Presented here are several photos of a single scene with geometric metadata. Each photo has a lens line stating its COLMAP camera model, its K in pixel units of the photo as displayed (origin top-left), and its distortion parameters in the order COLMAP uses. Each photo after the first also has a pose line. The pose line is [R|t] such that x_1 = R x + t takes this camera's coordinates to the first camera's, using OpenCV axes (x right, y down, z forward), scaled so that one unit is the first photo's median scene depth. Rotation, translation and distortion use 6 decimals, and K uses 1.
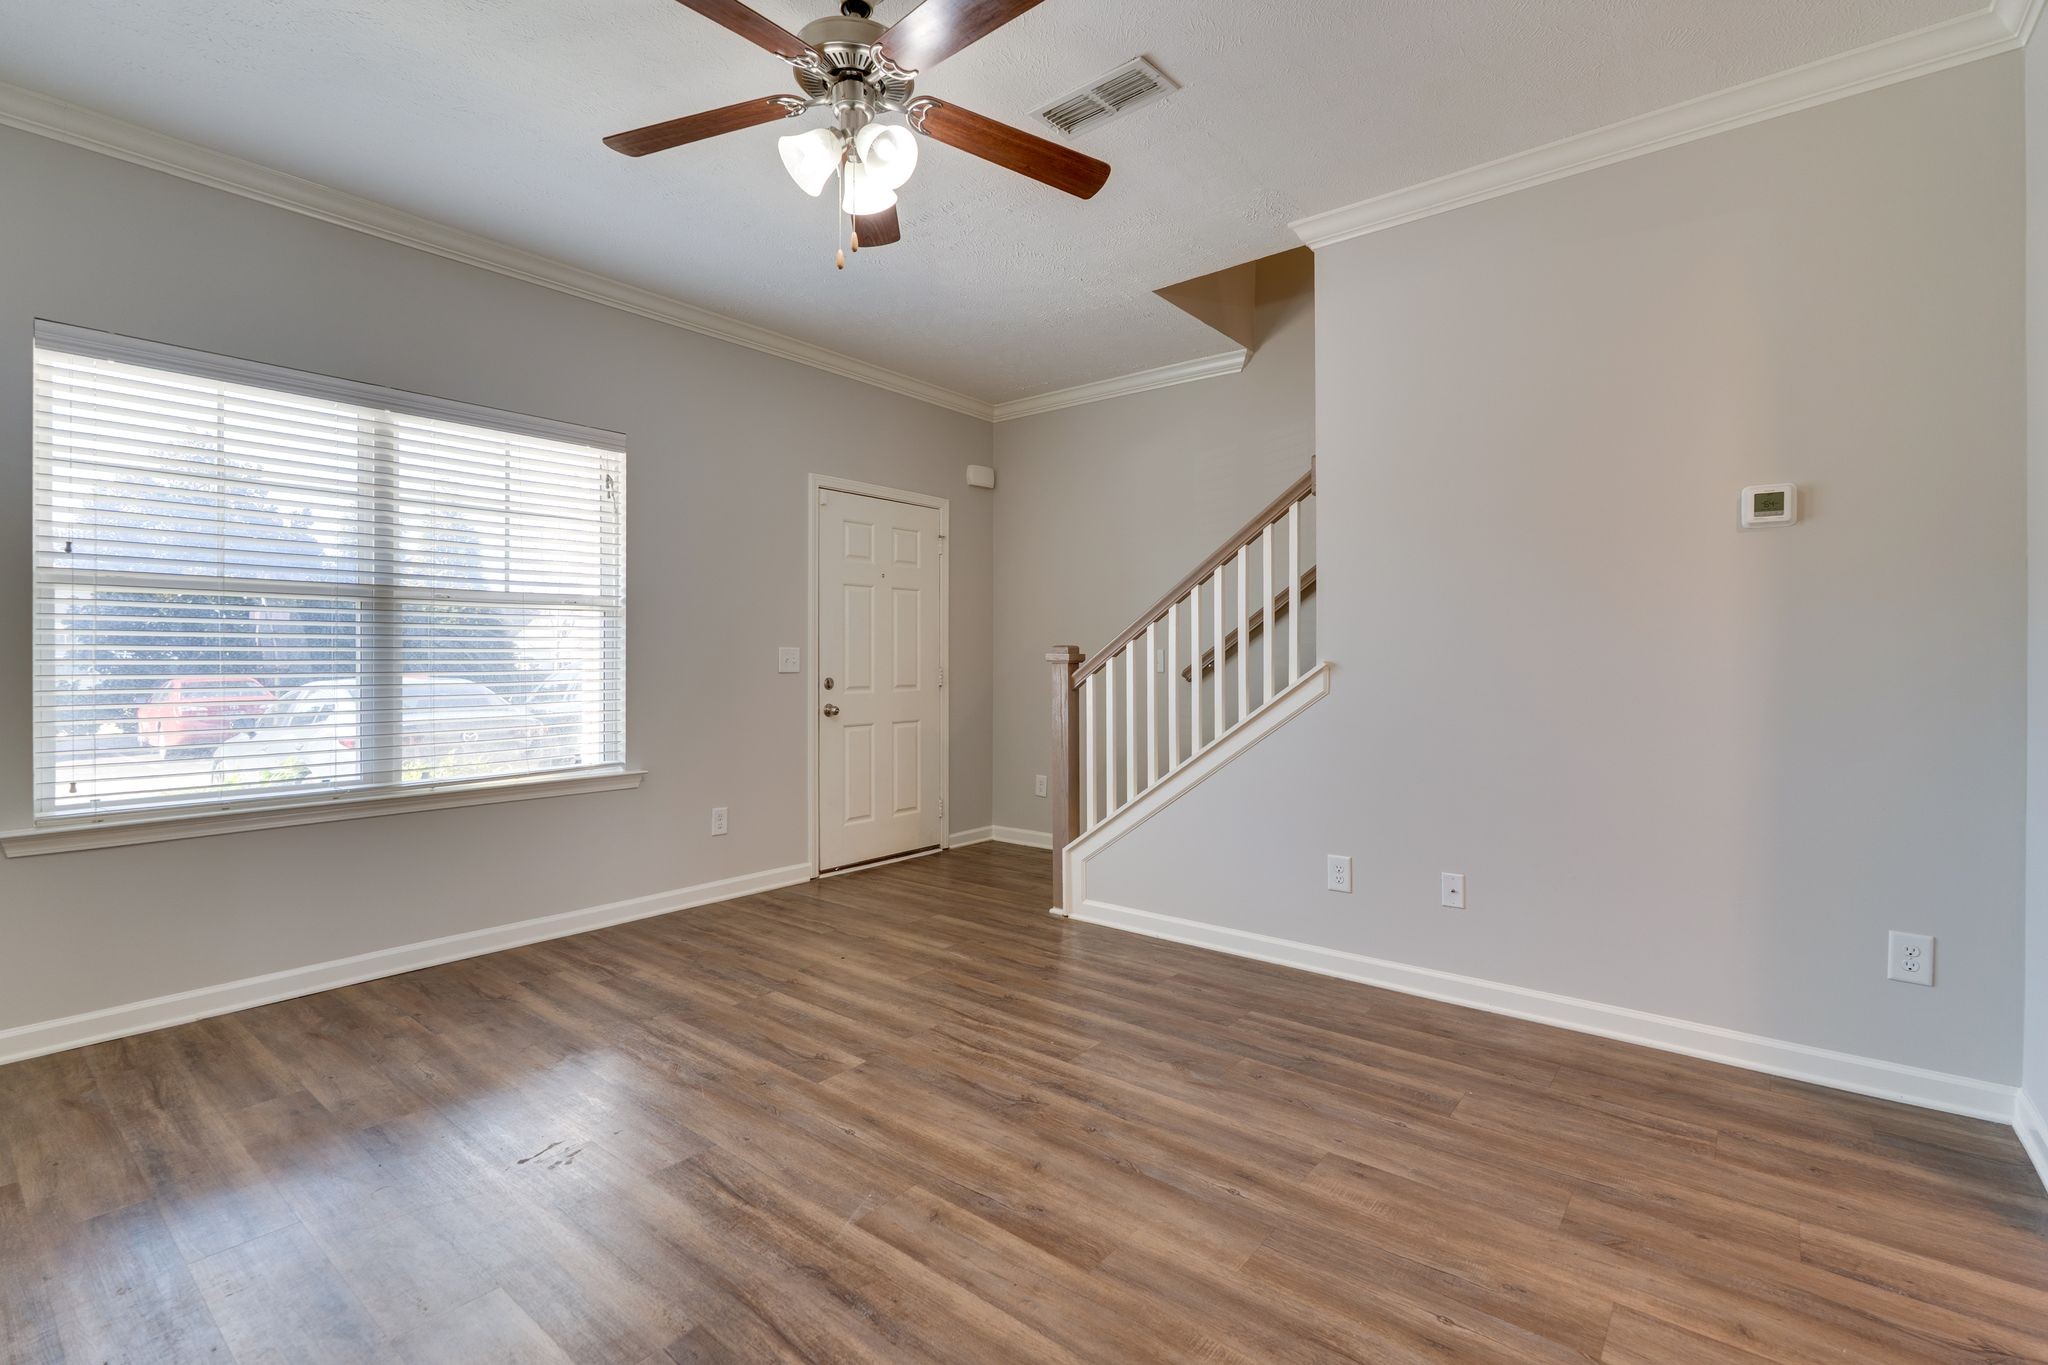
lens RADIAL K [[917.4, 0, 1020.7], [0, 917.4, 659.8], [0, 0, 1]] dist [-0.001000, 0.001209]
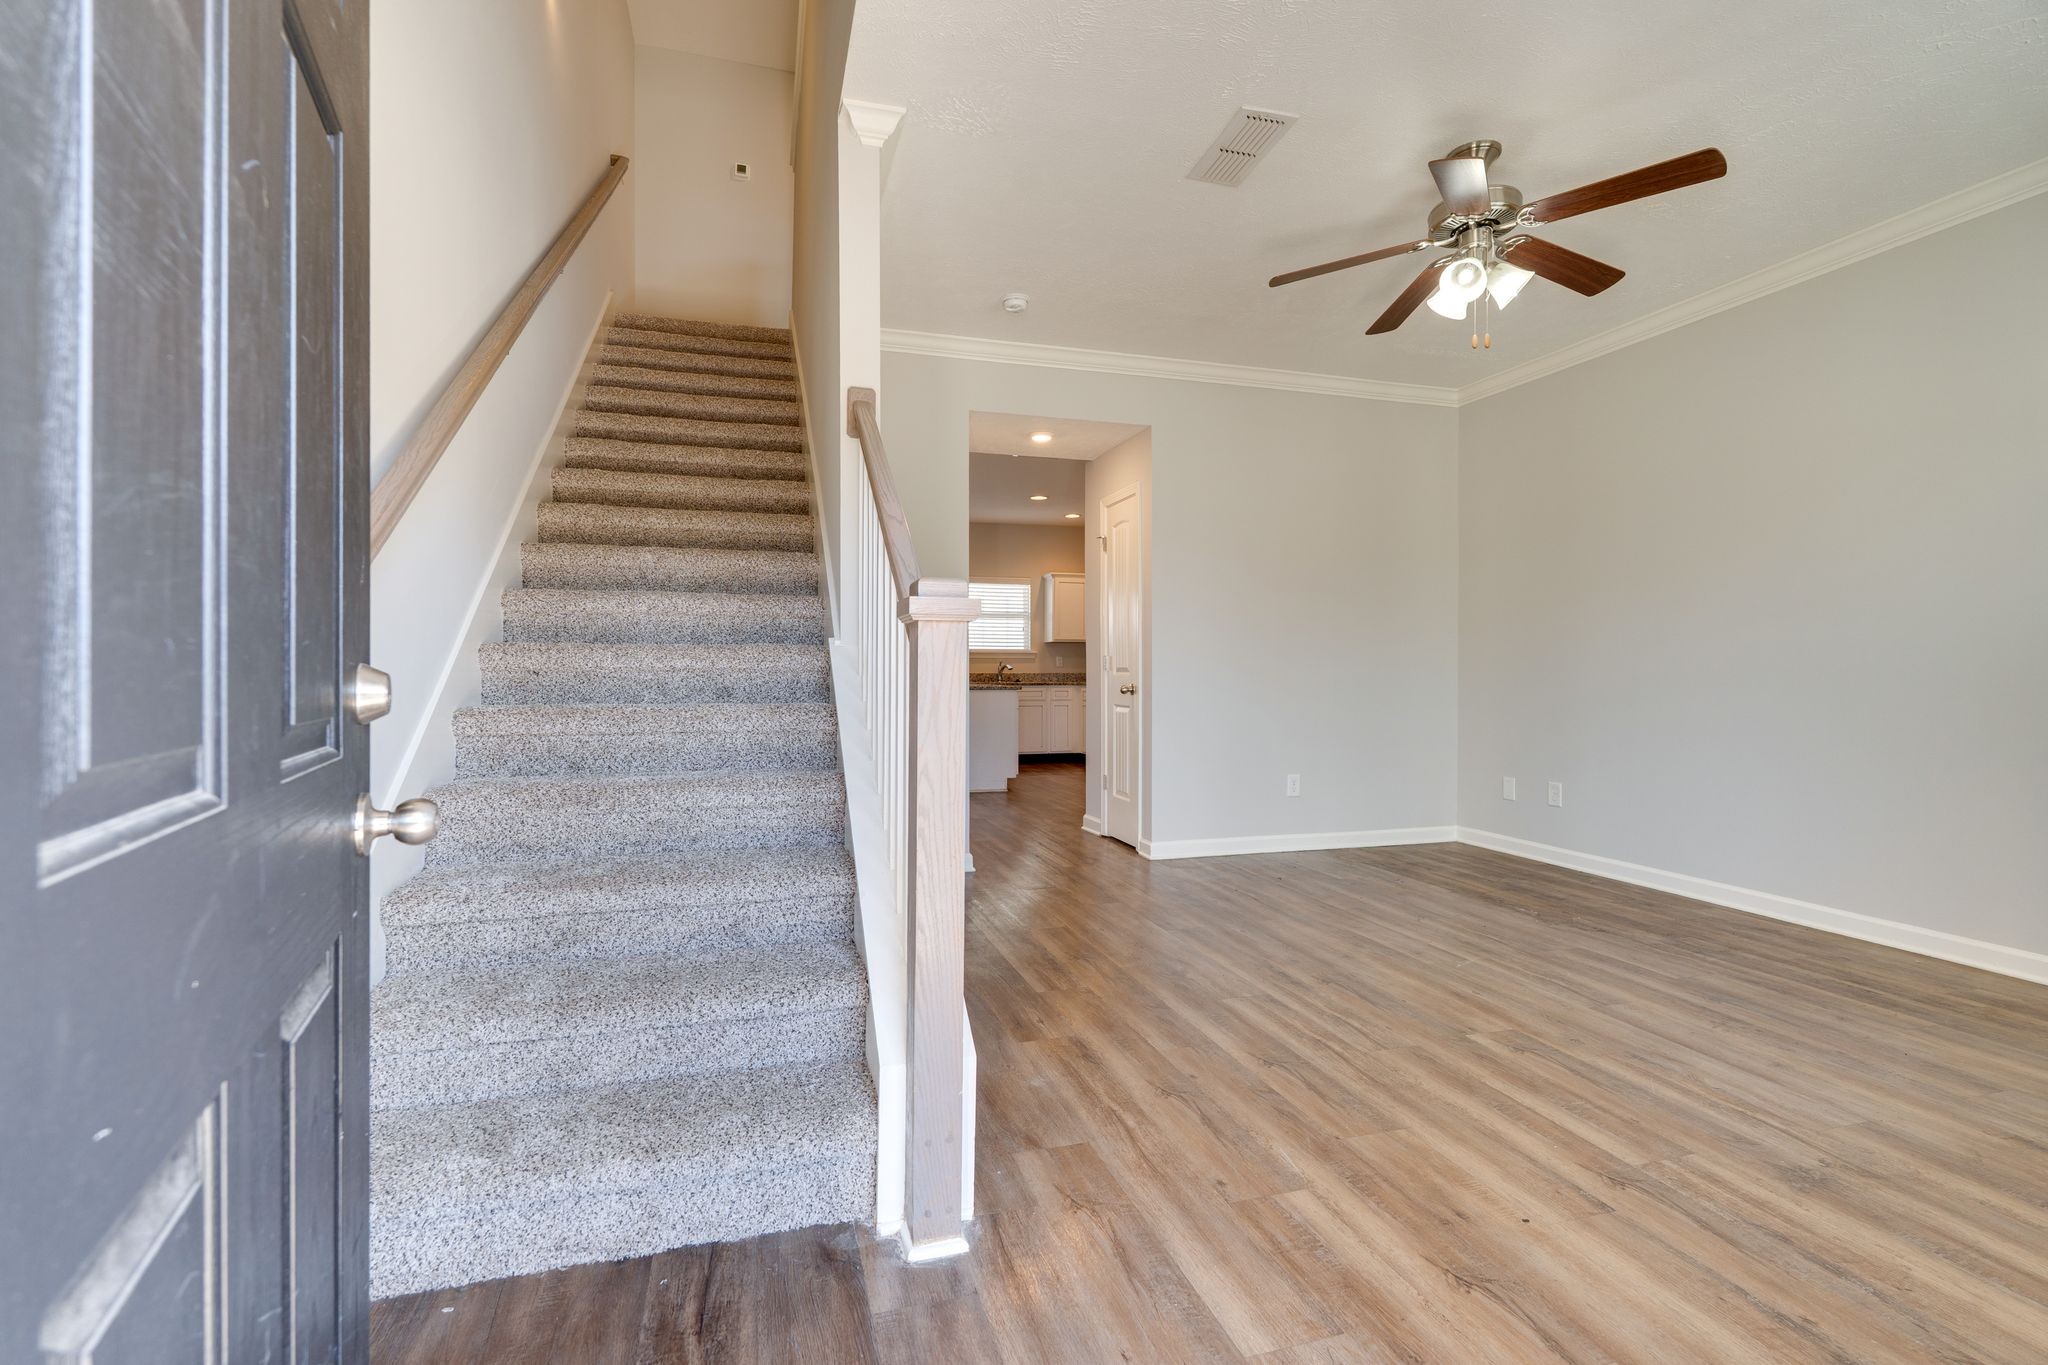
lens RADIAL K [[917.4, 0, 1004.9], [0, 917.4, 666.6], [0, 0, 1]] dist [-0.001000, 0.001209]
pose [[-0.816487, -0.003119, 0.577355, -0.296460], [-0.005489, 0.999982, -0.002360, 0.034148], [-0.577337, -0.005096, -0.816490, 1.867824]]
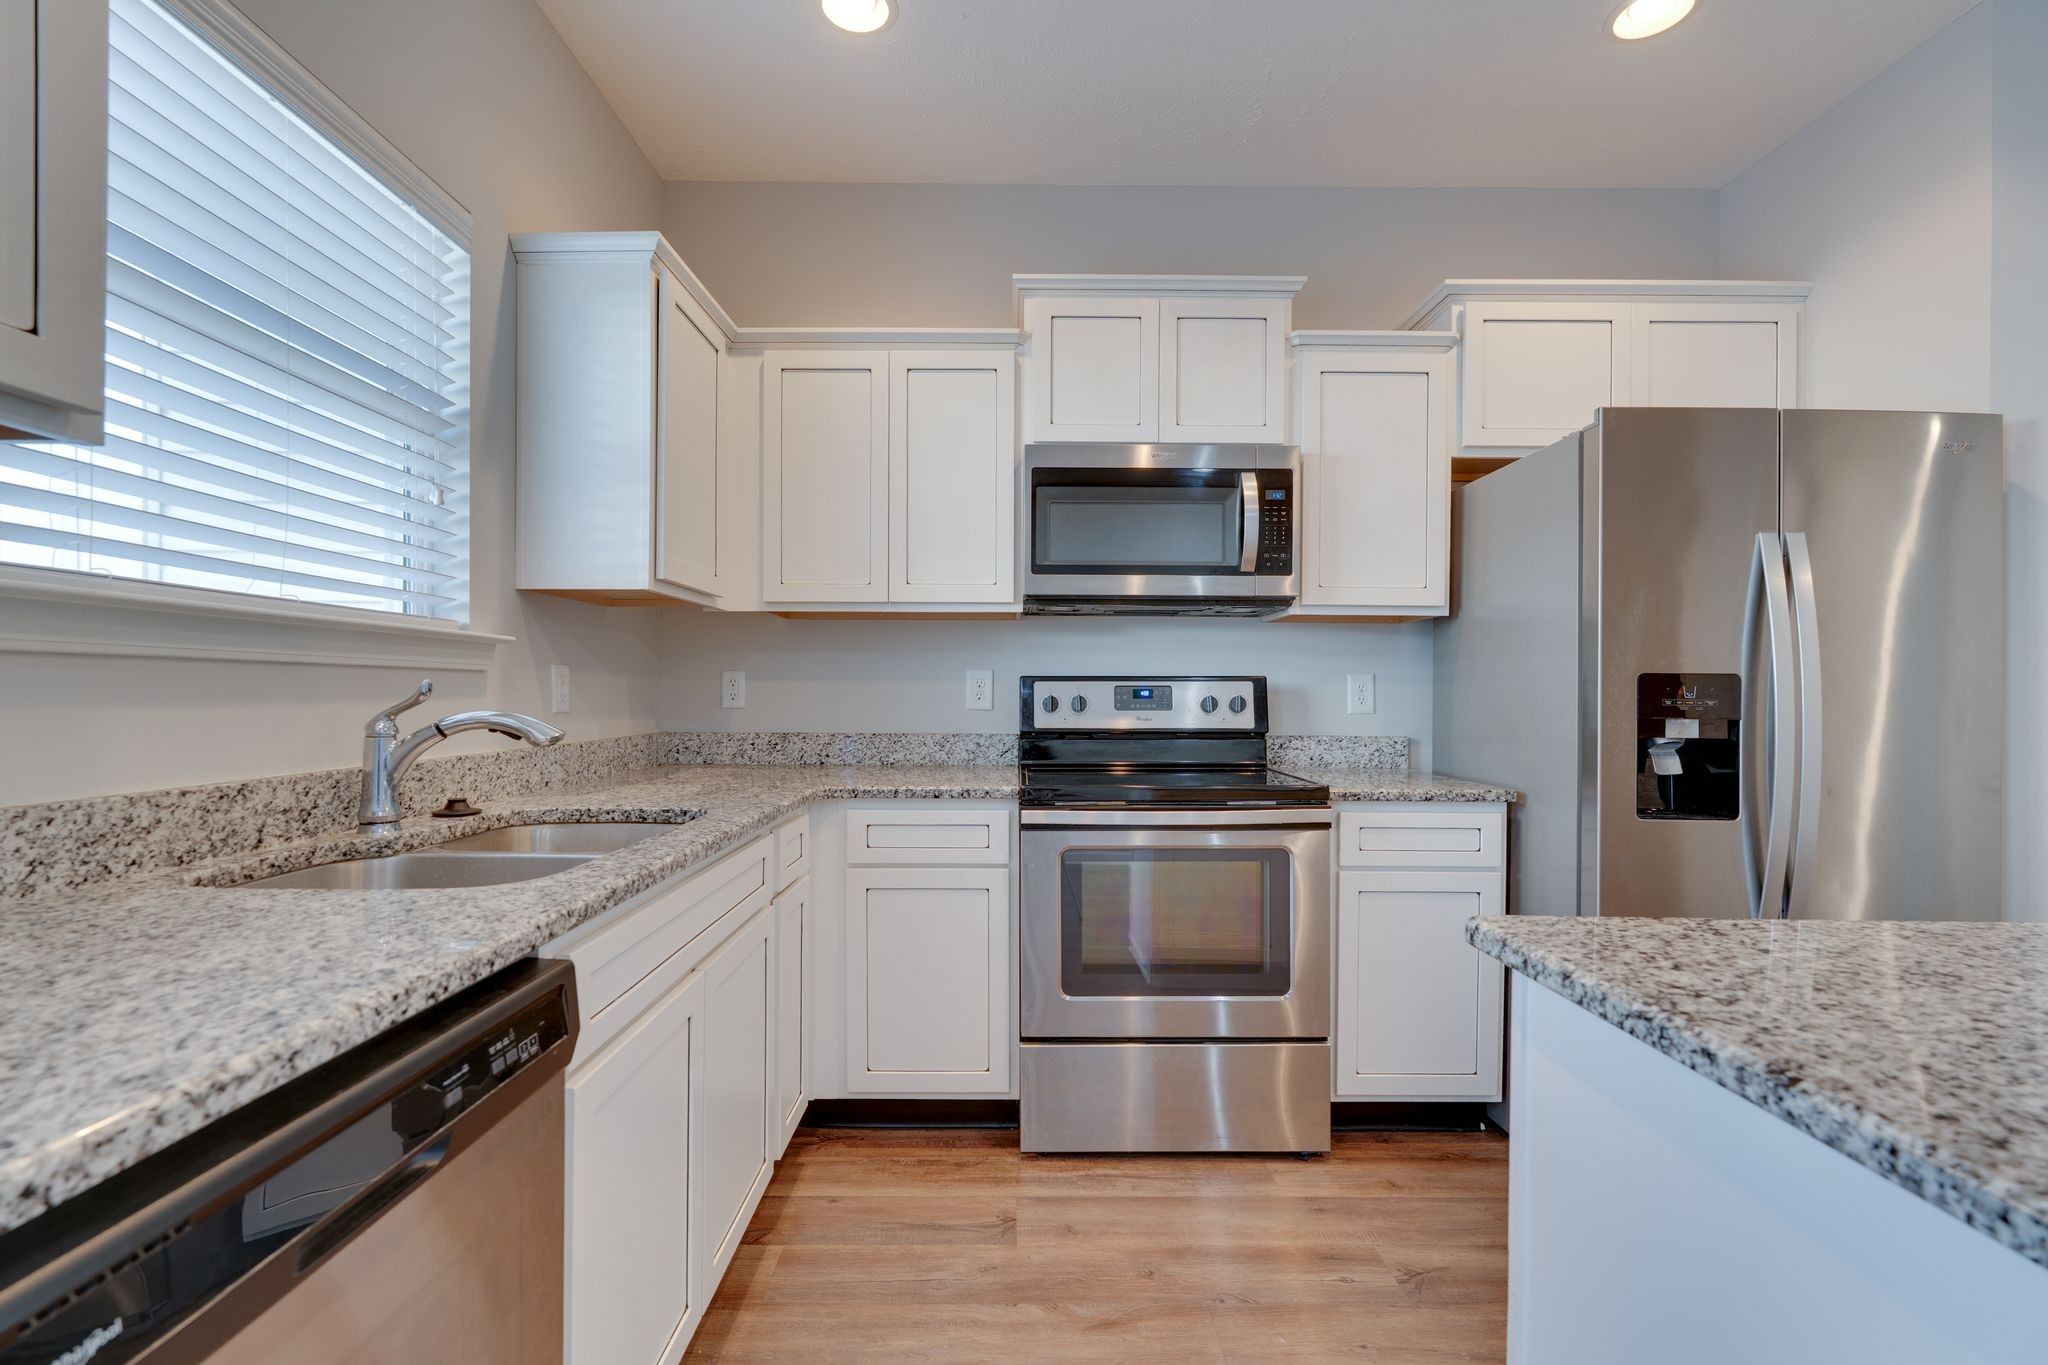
lens RADIAL K [[910.9, 0, 1017.3], [0, 910.9, 693.2], [0, 0, 1]] dist [-0.001848, -0.000135]
pose [[-0.771002, -0.005359, -0.636810, 1.838270], [-0.002394, 0.999982, -0.005517, 0.010614], [0.636828, -0.002729, -0.771001, -0.439804]]
